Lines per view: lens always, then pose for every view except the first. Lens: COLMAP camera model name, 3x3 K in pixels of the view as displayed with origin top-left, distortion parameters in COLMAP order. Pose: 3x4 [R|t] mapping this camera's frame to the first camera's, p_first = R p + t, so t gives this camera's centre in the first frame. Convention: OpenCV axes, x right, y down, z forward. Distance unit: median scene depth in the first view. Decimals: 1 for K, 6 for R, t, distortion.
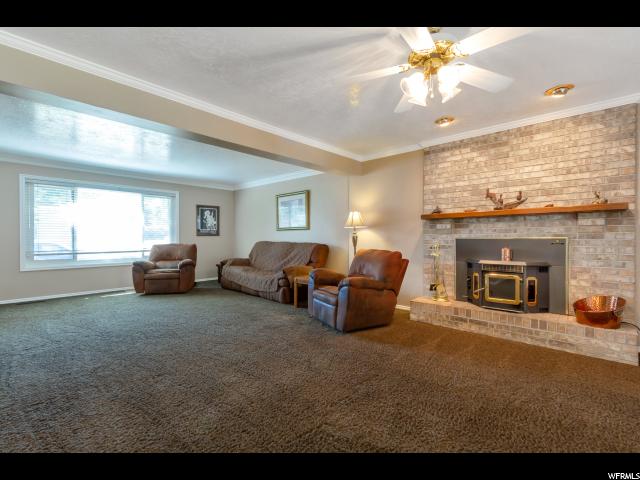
lens RADIAL K [[287.3, 0, 320.0], [0, 287.3, 240.0], [0, 0, 1]] dist [0.000167, 0.000198]
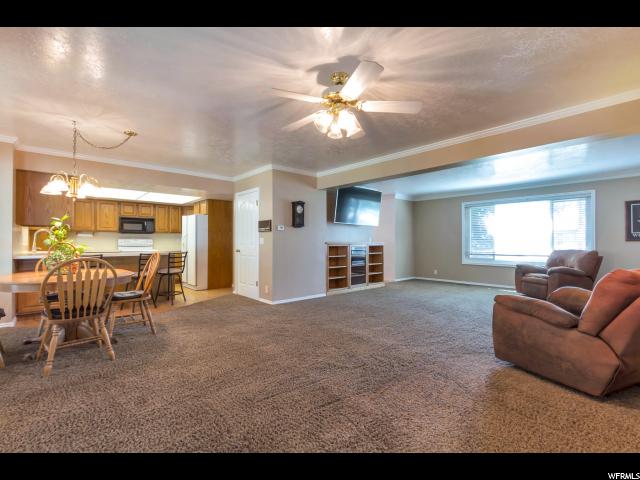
lens RADIAL K [[287.3, 0, 320.0], [0, 287.3, 240.0], [0, 0, 1]] dist [0.000167, 0.000198]
pose [[-0.110176, -0.008441, -0.993876, 0.567813], [-0.015906, 0.999851, -0.006728, -0.000142], [0.993785, 0.015068, -0.110294, 0.354821]]
